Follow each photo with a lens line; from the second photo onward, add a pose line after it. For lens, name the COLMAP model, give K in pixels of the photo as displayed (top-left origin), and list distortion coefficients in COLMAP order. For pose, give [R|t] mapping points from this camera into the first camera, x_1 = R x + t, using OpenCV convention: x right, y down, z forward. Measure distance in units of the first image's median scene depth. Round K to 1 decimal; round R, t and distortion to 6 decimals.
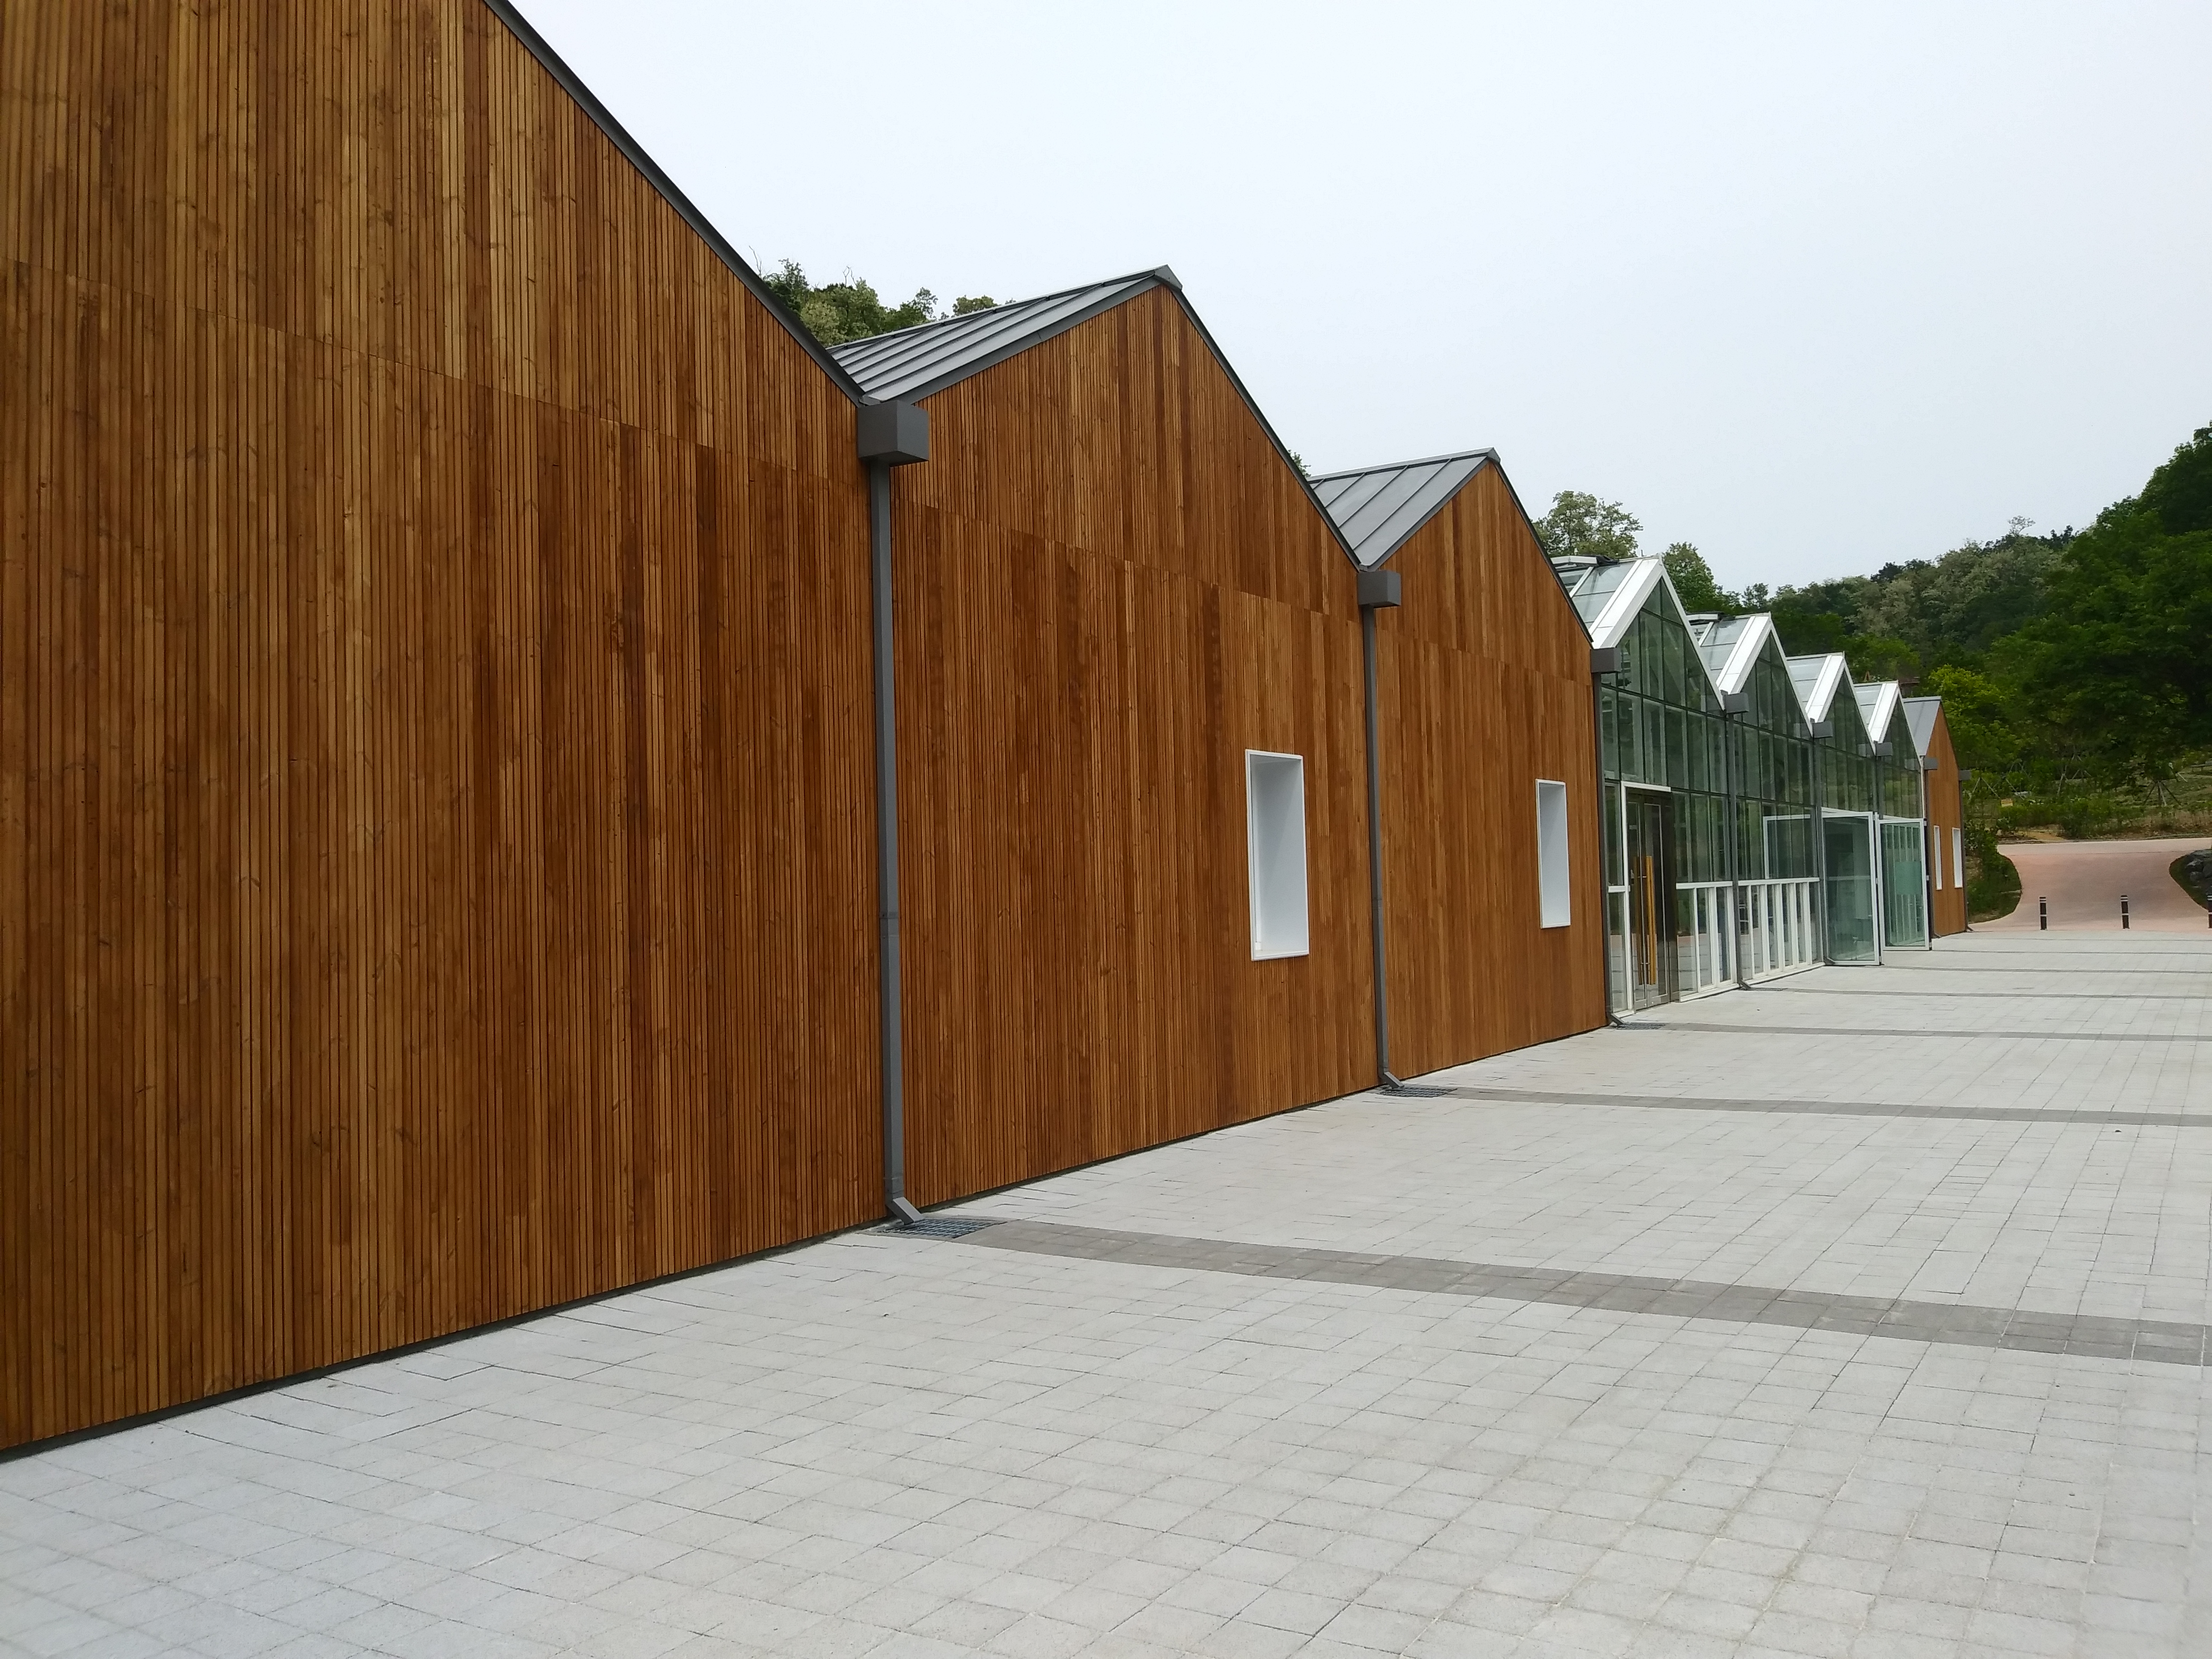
lens RADIAL K [[1767.5, 0, 1106.0], [0, 1767.5, 829.5], [0, 0, 1]] dist [0.008427, -0.065329]
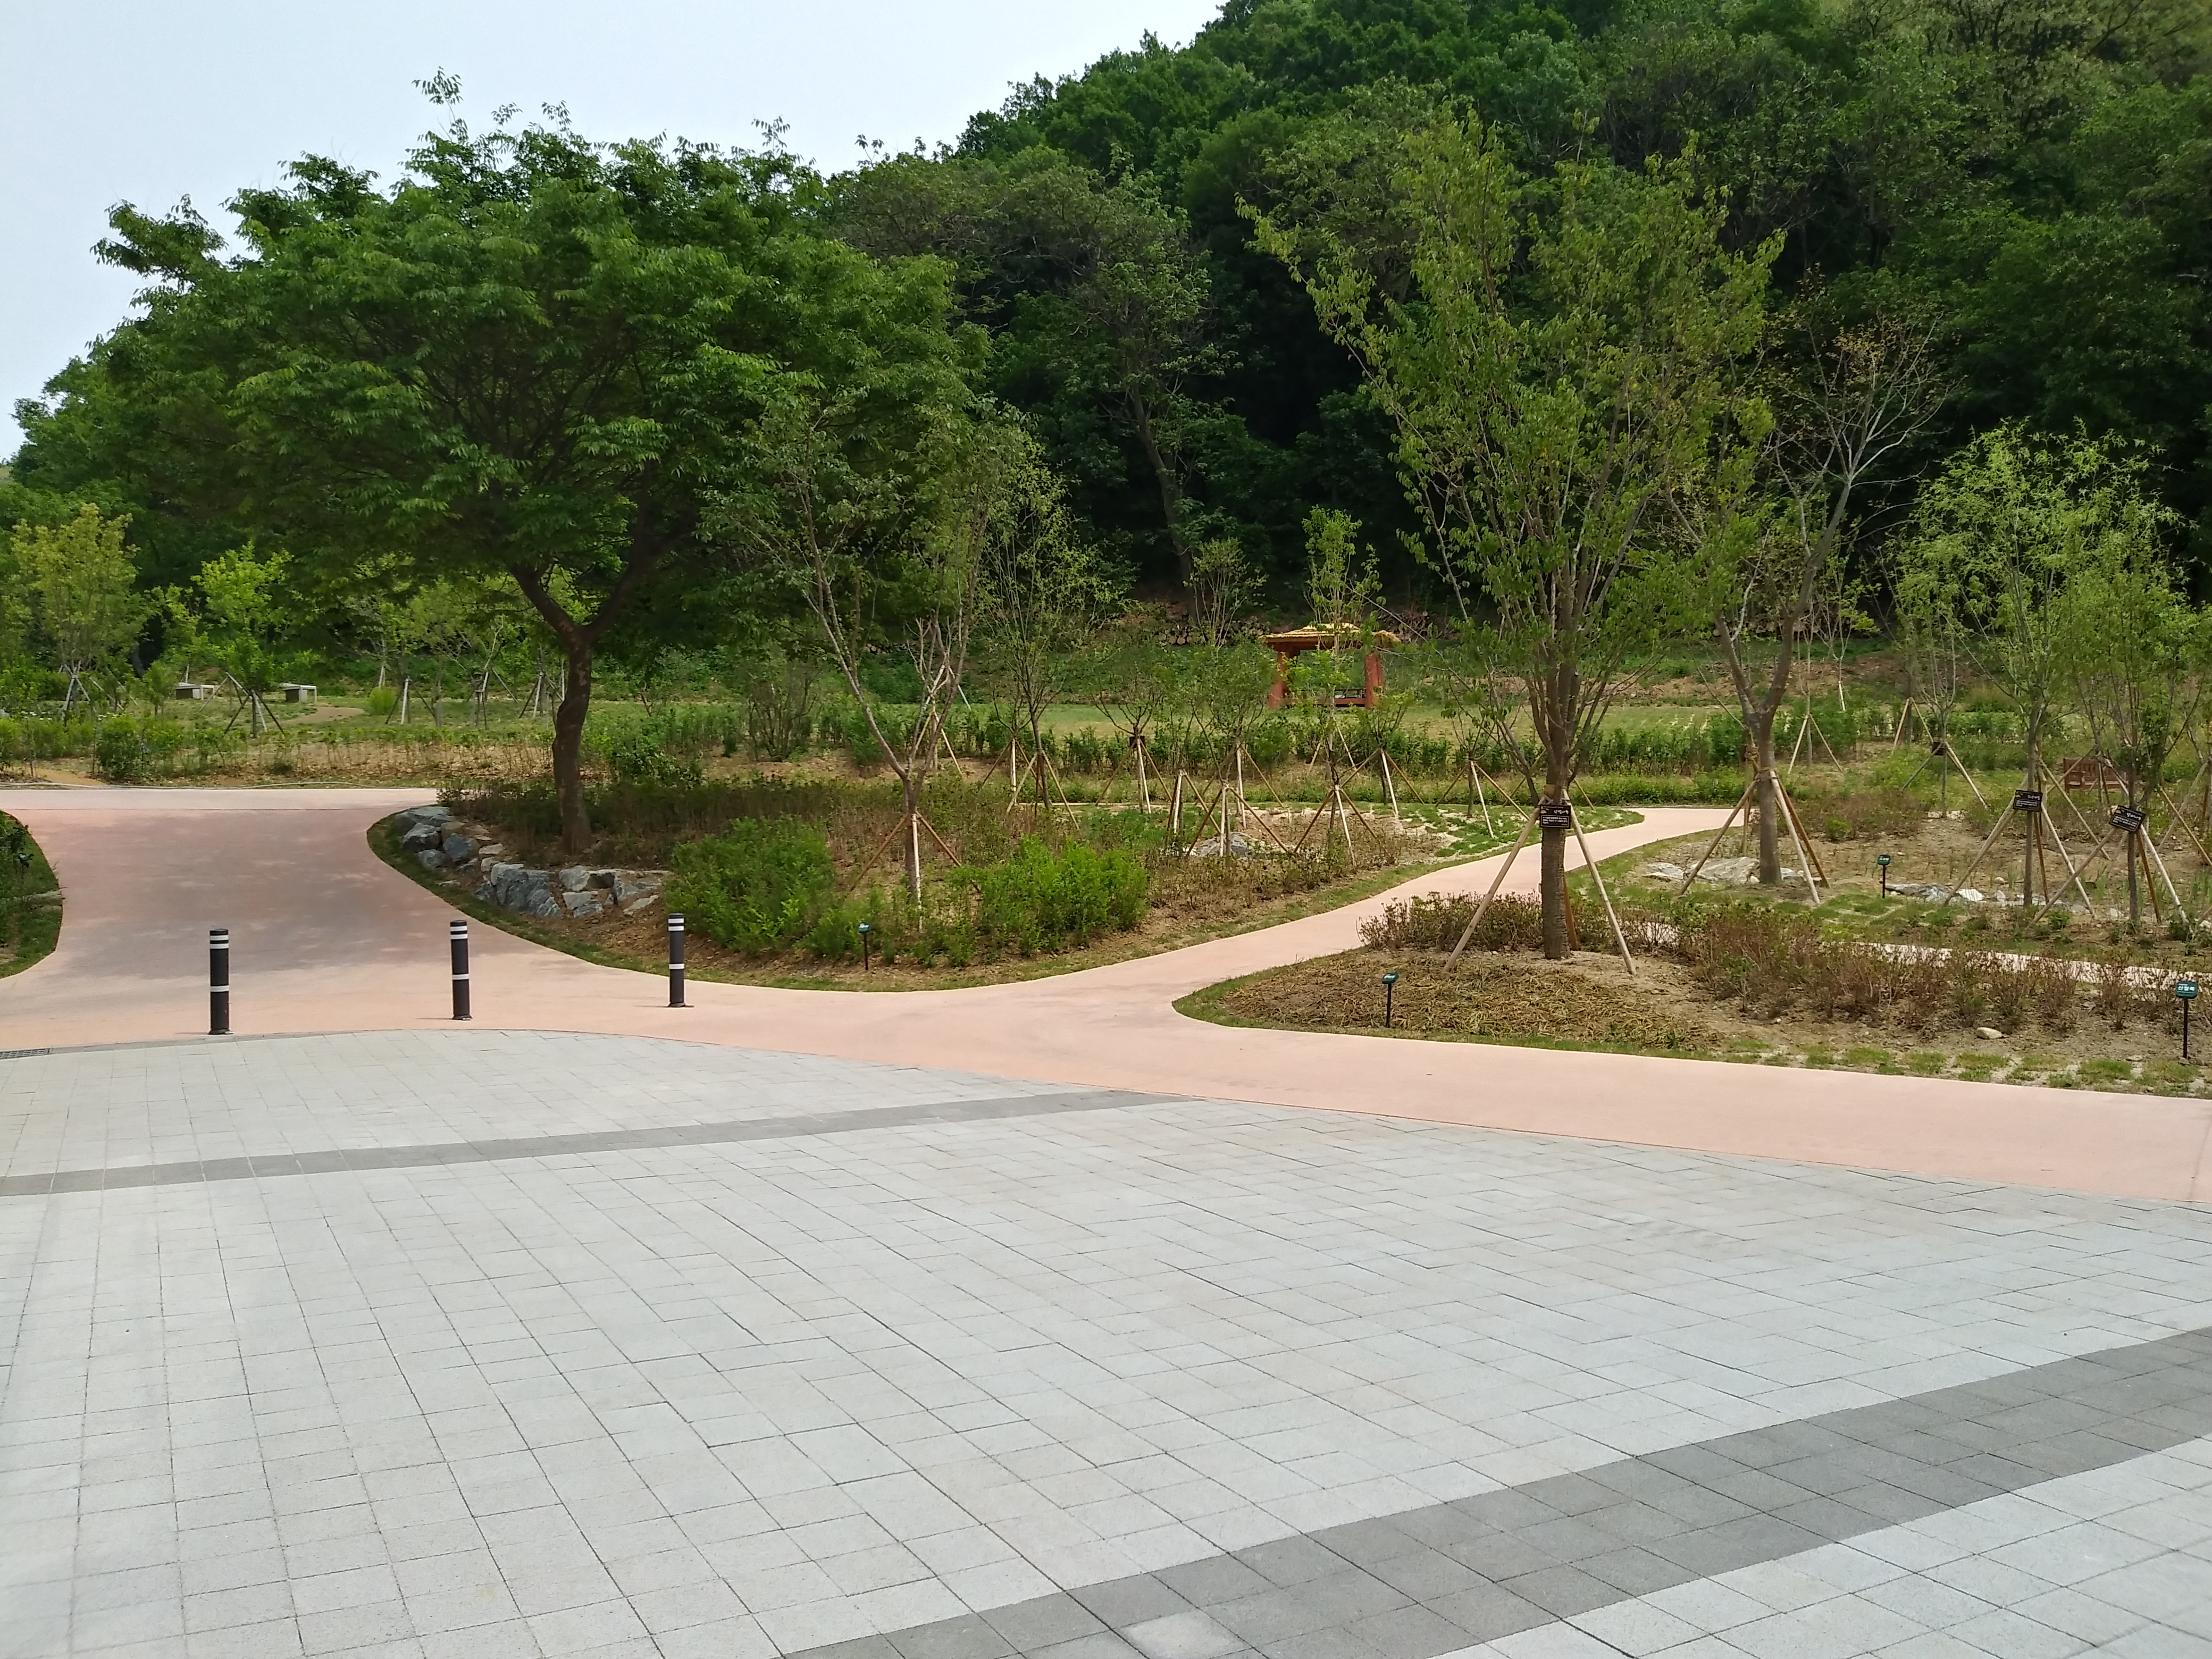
lens RADIAL K [[1733.3, 0, 1106.0], [0, 1733.3, 829.5], [0, 0, 1]] dist [0.018332, -0.076728]
pose [[0.475159, 0.026517, 0.879500, 0.237917], [-0.041659, 0.999103, -0.007616, 0.011591], [-0.878913, -0.033020, 0.475837, 0.500689]]
